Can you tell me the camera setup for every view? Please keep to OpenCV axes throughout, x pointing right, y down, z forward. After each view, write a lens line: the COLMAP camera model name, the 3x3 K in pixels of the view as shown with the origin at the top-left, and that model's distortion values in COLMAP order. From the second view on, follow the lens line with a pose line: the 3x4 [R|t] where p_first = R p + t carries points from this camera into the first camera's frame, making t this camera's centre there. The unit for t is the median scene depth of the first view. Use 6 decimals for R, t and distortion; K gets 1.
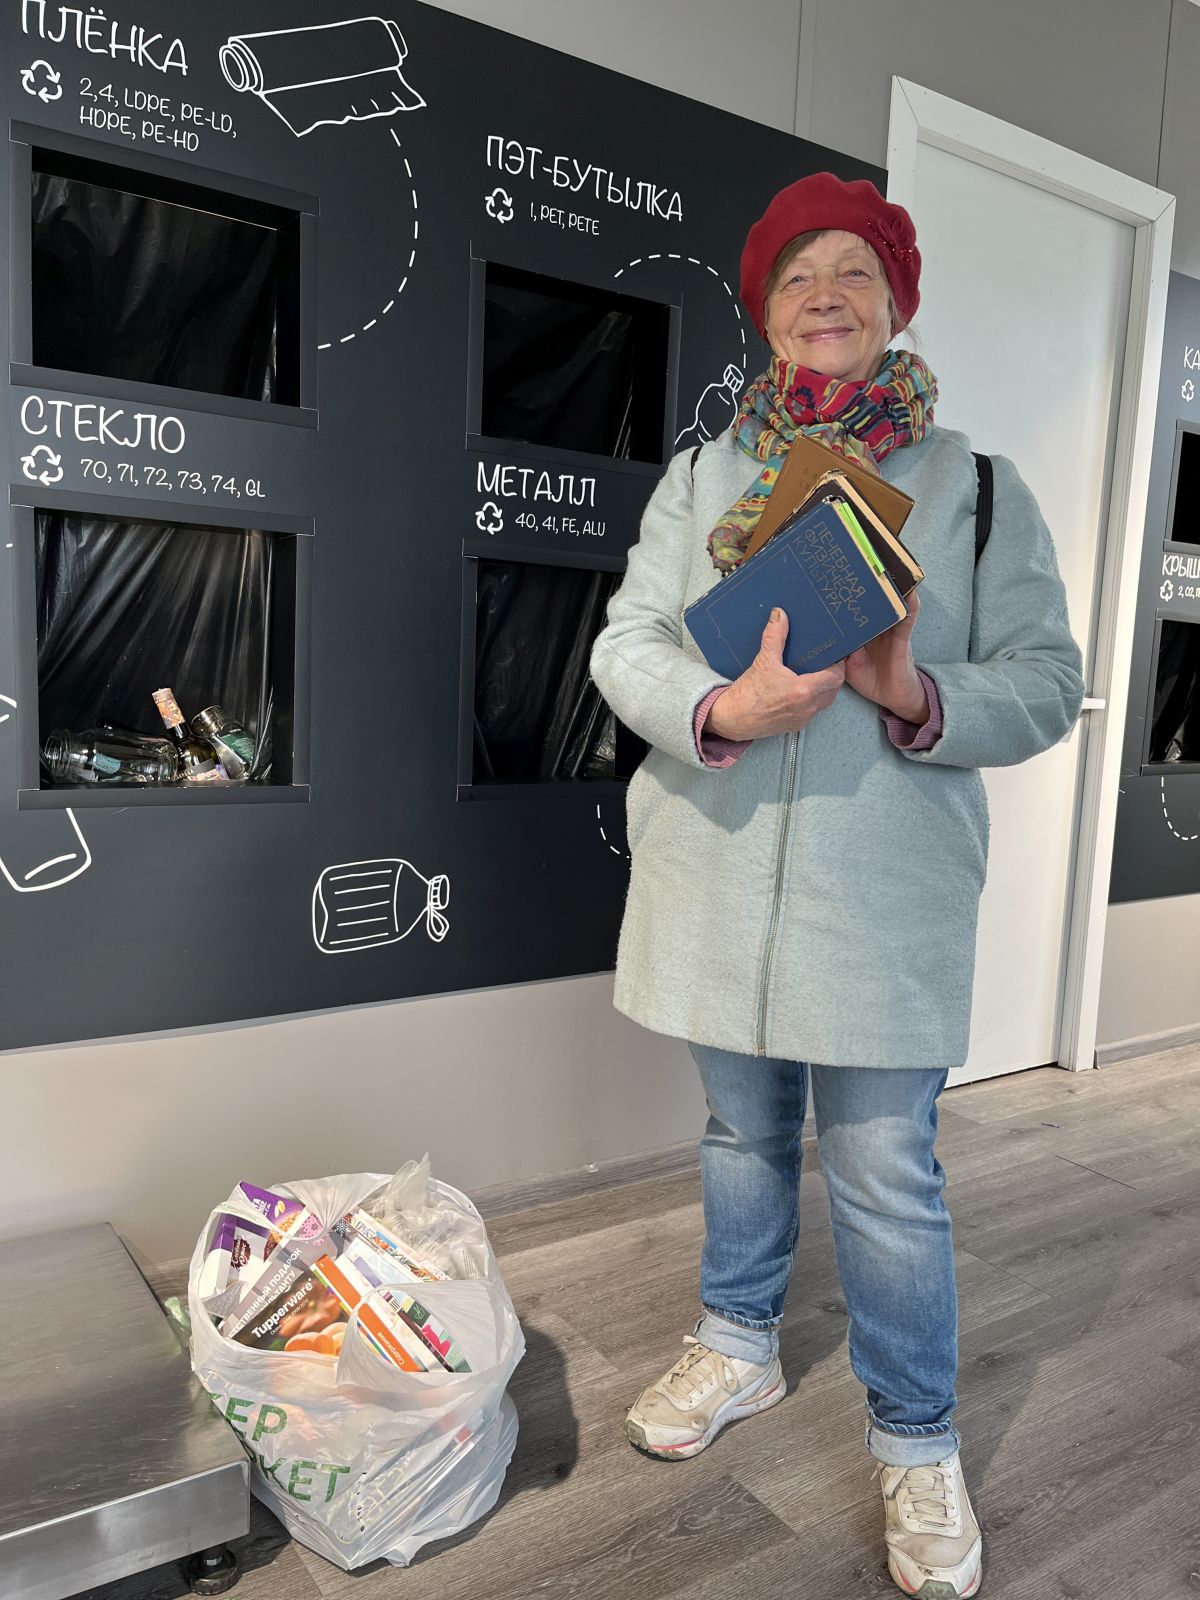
lens RADIAL K [[1207.0, 0, 600.7], [0, 1207.0, 800.5], [0, 0, 1]] dist [0.046048, -0.069571]
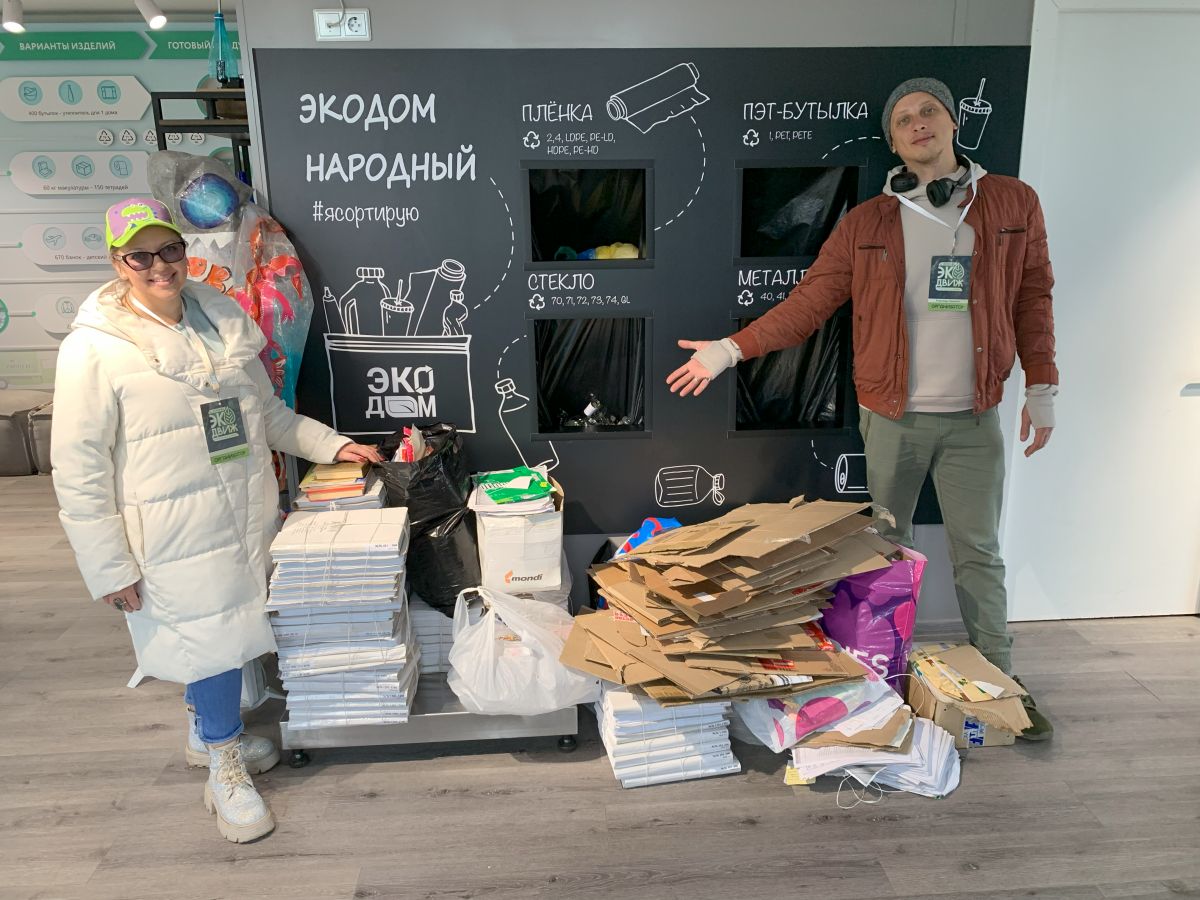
lens RADIAL K [[911.7, 0, 607.8], [0, 911.7, 443.8], [0, 0, 1]] dist [0.031752, -0.036177]
pose [[0.863888, 0.081581, -0.497032, 0.547955], [-0.008883, 0.989110, 0.146908, -0.250346], [0.503605, -0.122497, 0.855206, -0.475587]]
